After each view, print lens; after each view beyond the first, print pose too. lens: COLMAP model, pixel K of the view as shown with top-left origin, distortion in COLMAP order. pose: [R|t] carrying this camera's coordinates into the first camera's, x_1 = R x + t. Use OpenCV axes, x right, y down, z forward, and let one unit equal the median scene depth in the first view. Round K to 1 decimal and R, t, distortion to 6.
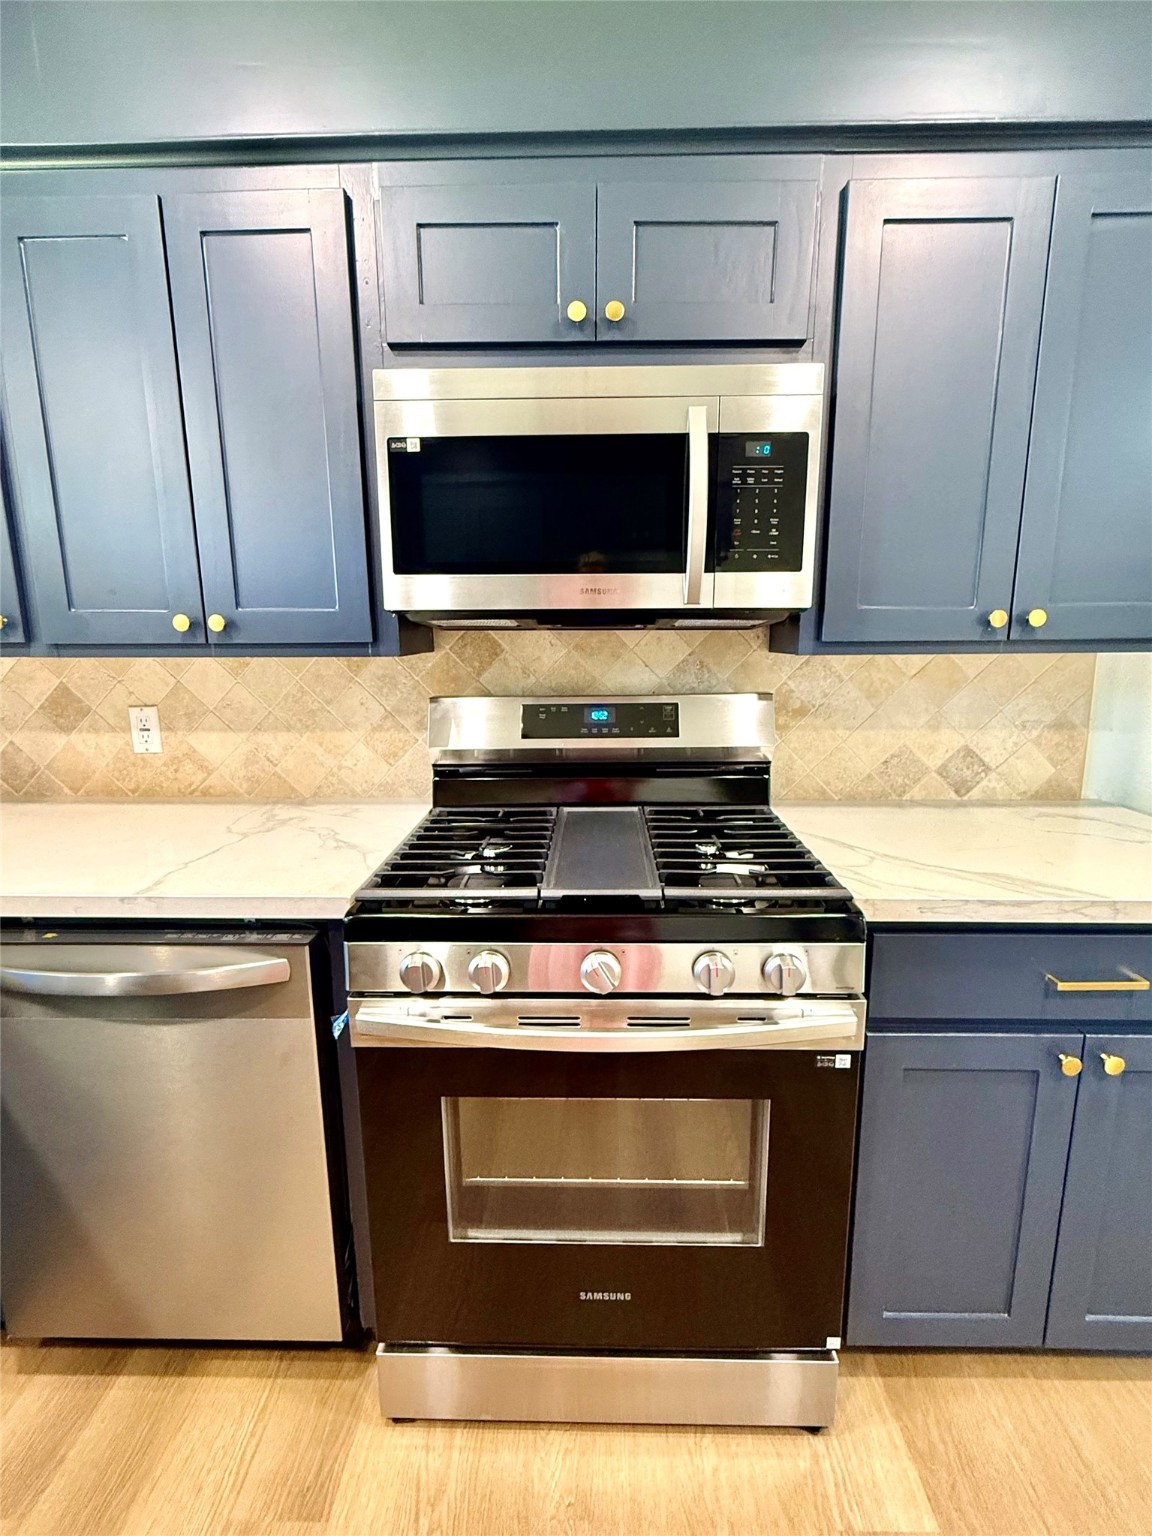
lens RADIAL K [[691.8, 0, 577.1], [0, 691.8, 764.2], [0, 0, 1]] dist [-0.001538, -0.000489]
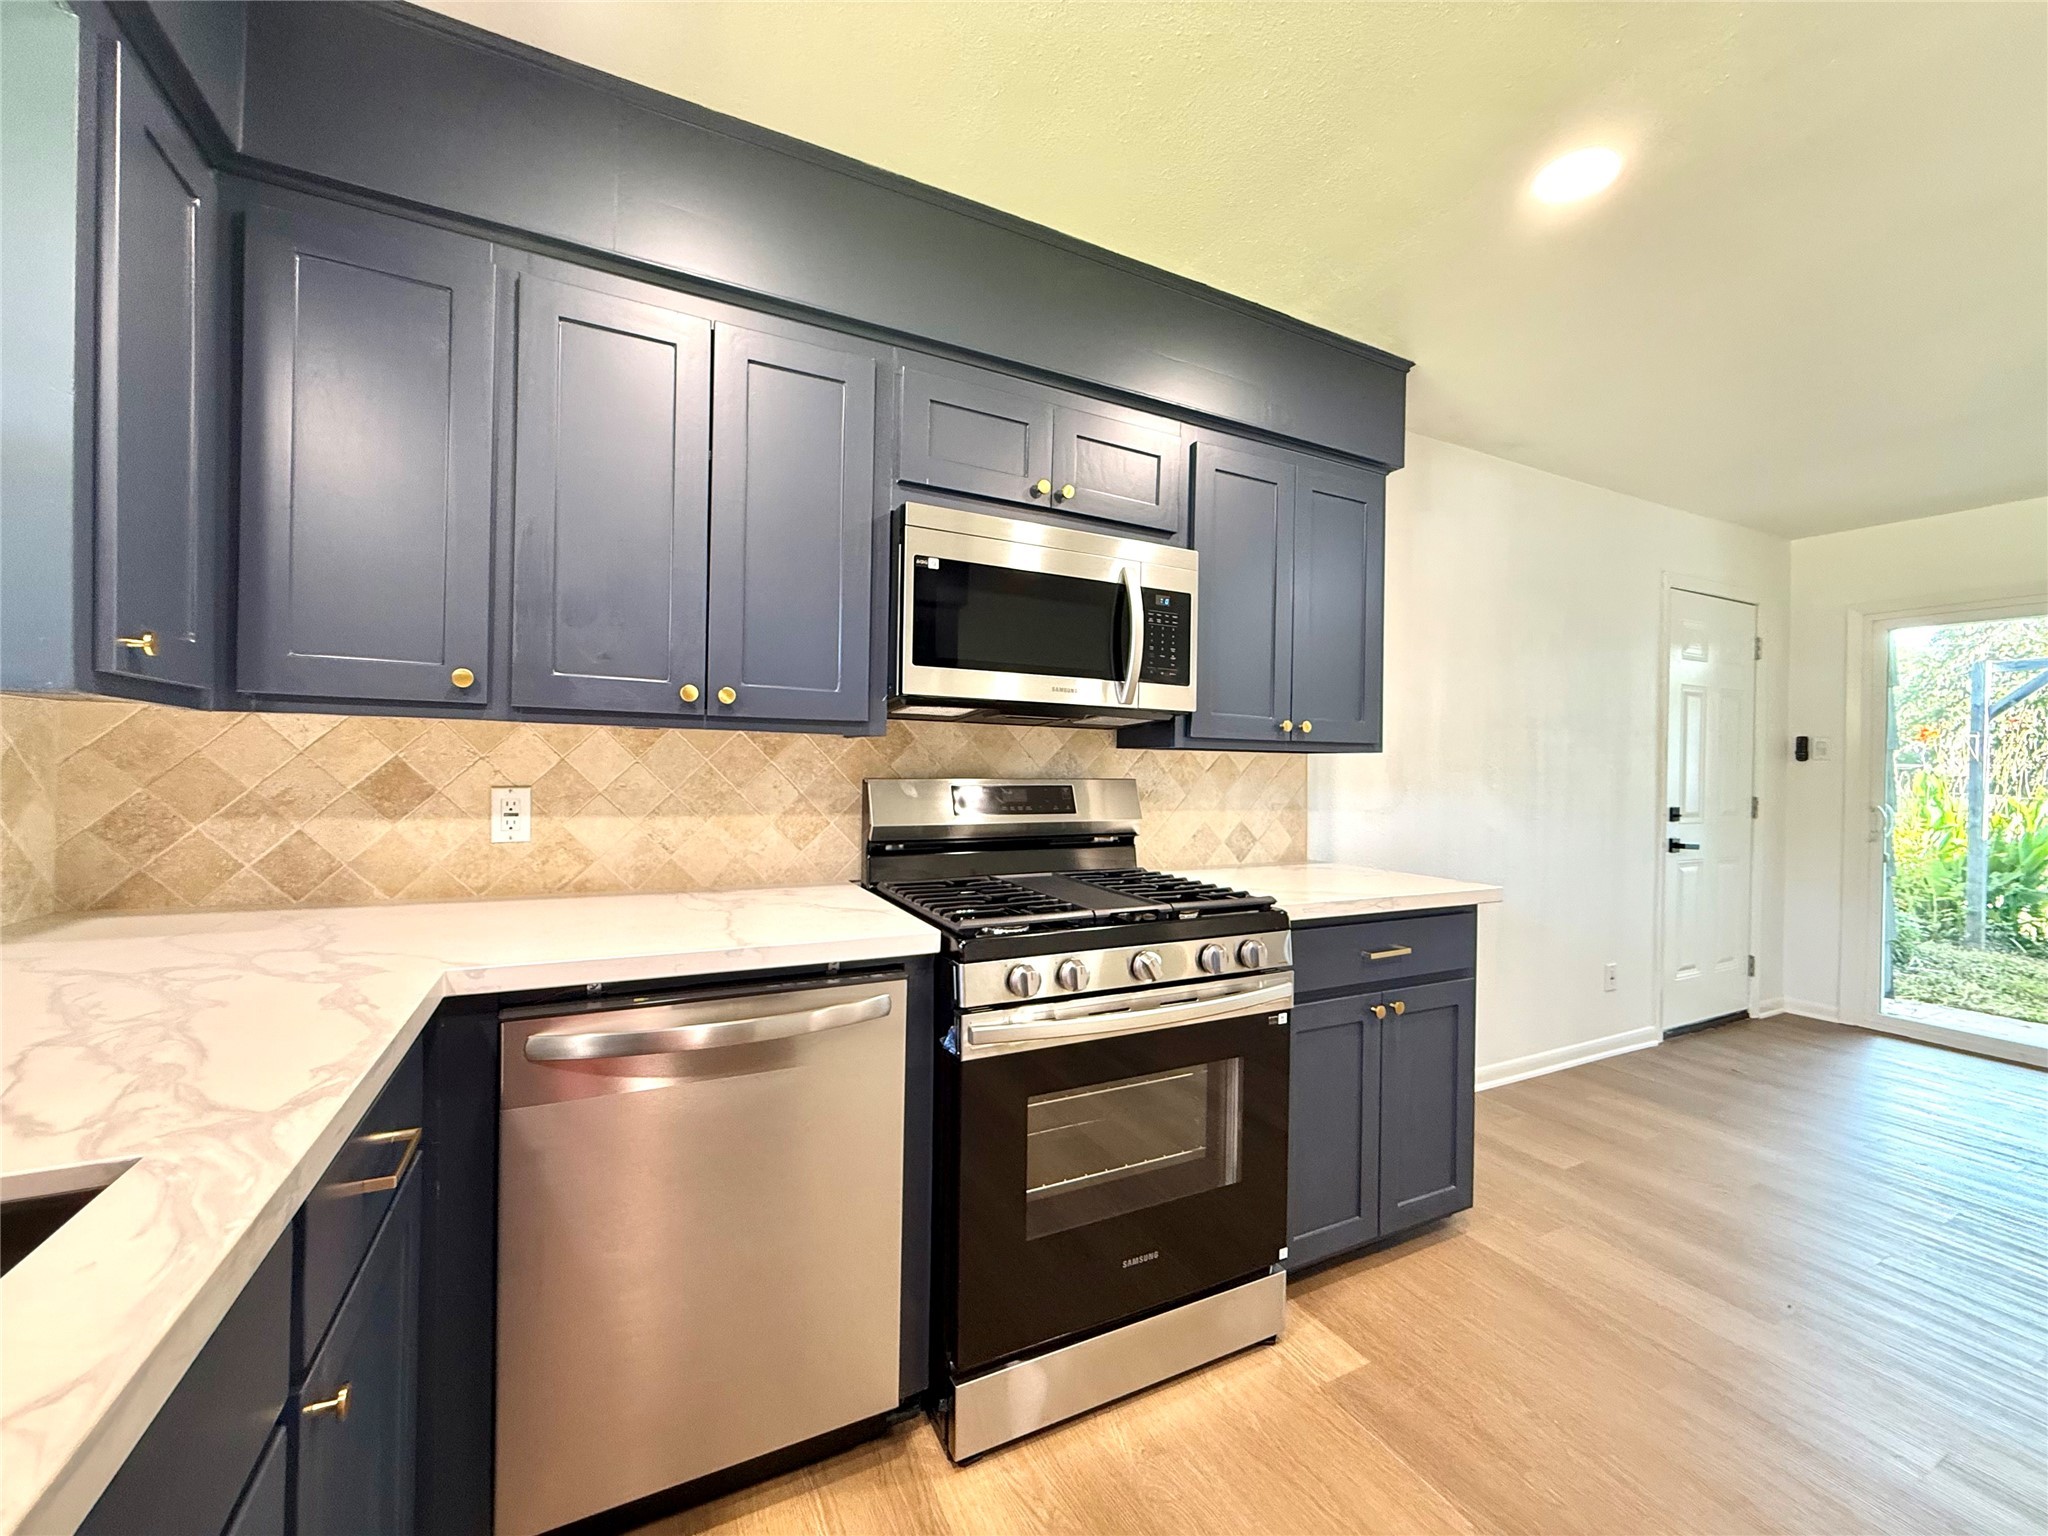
lens RADIAL K [[816.4, 0, 1024.0], [0, 816.4, 768.0], [0, 0, 1]] dist [-0.001147, -0.000114]
pose [[0.880533, 0.021996, 0.473475, -0.564970], [0.062483, 0.984818, -0.161952, 0.100190], [-0.469849, 0.172189, 0.865791, -0.189787]]
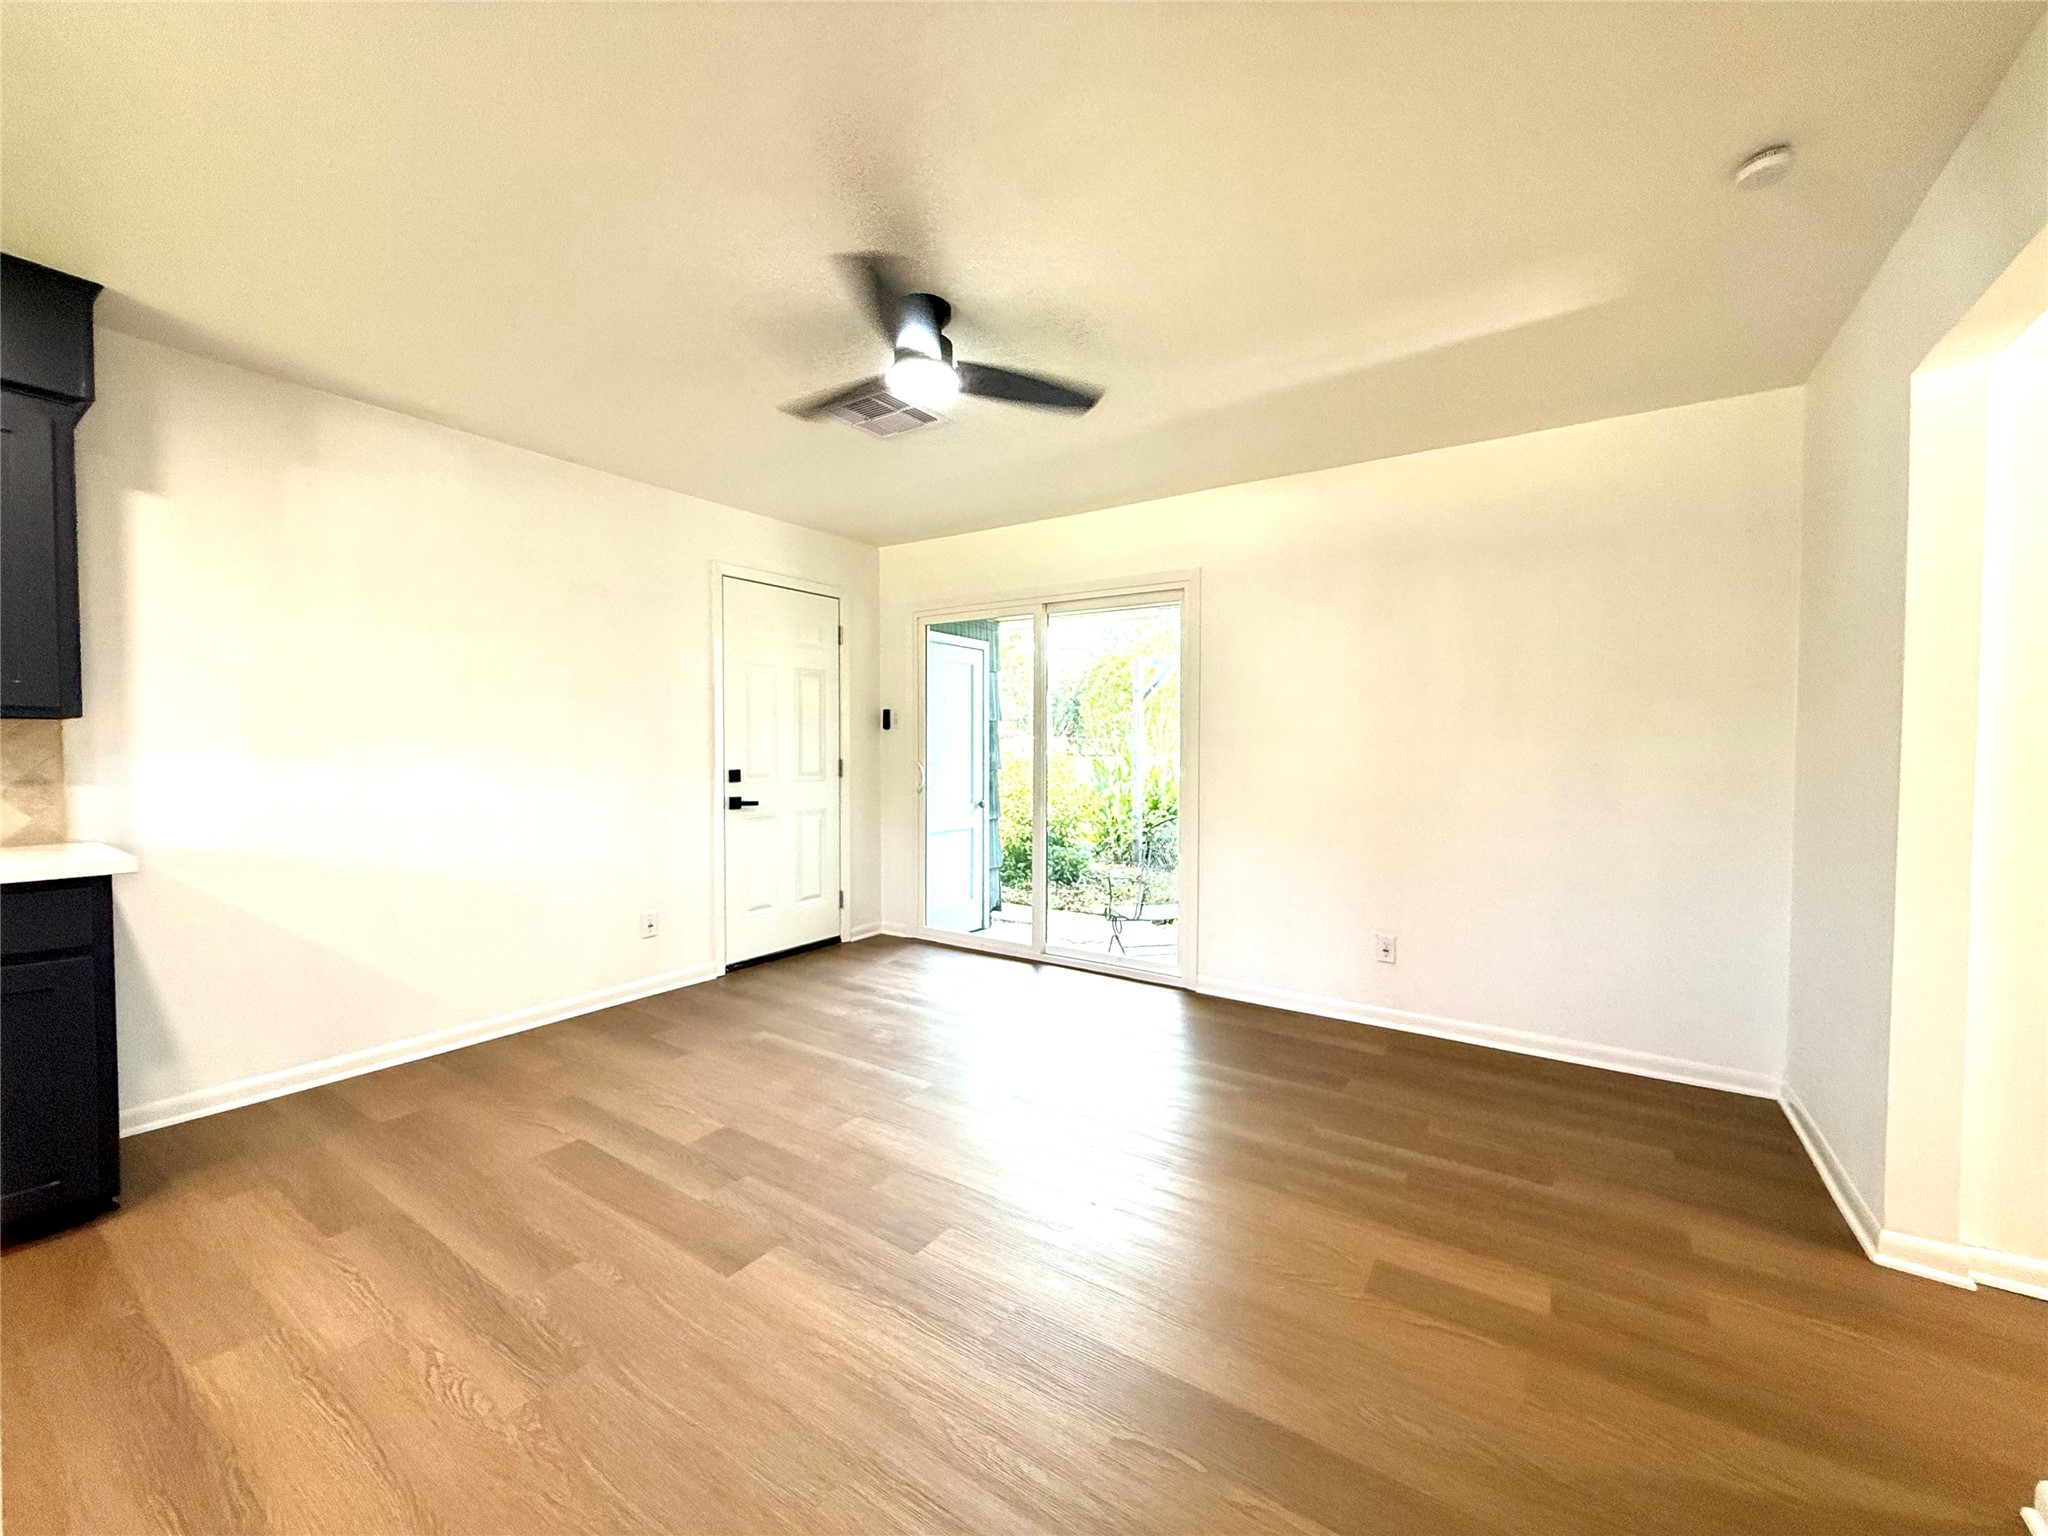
lens RADIAL K [[816.4, 0, 1024.0], [0, 816.4, 768.0], [0, 0, 1]] dist [-0.001147, -0.000114]
pose [[0.530301, -0.012753, 0.847714, 0.414315], [0.146079, 0.986307, -0.076544, 0.285610], [-0.835130, 0.164425, 0.524902, -1.213675]]
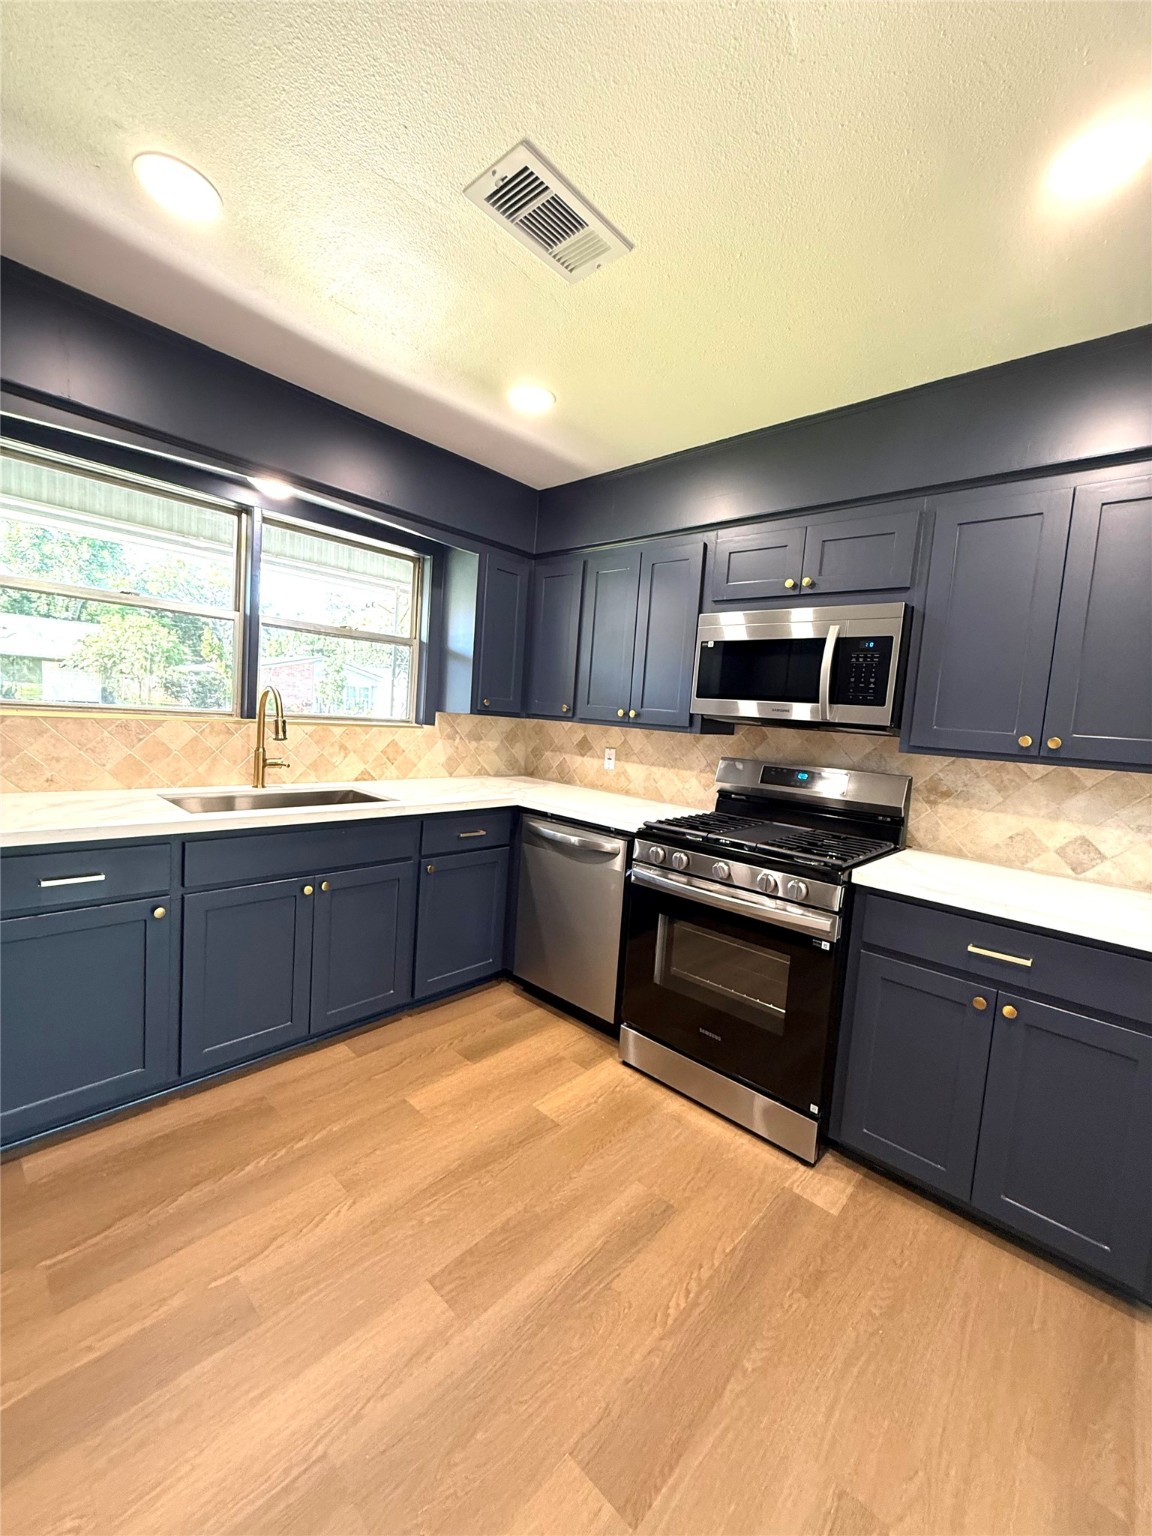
lens RADIAL K [[612.3, 0, 577.3], [0, 612.3, 763.7], [0, 0, 1]] dist [-0.001147, -0.000114]
pose [[0.750211, 0.114526, -0.651205, 0.592152], [-0.195518, 0.979266, -0.053023, 0.092174], [0.631630, 0.167101, 0.757048, -0.561154]]
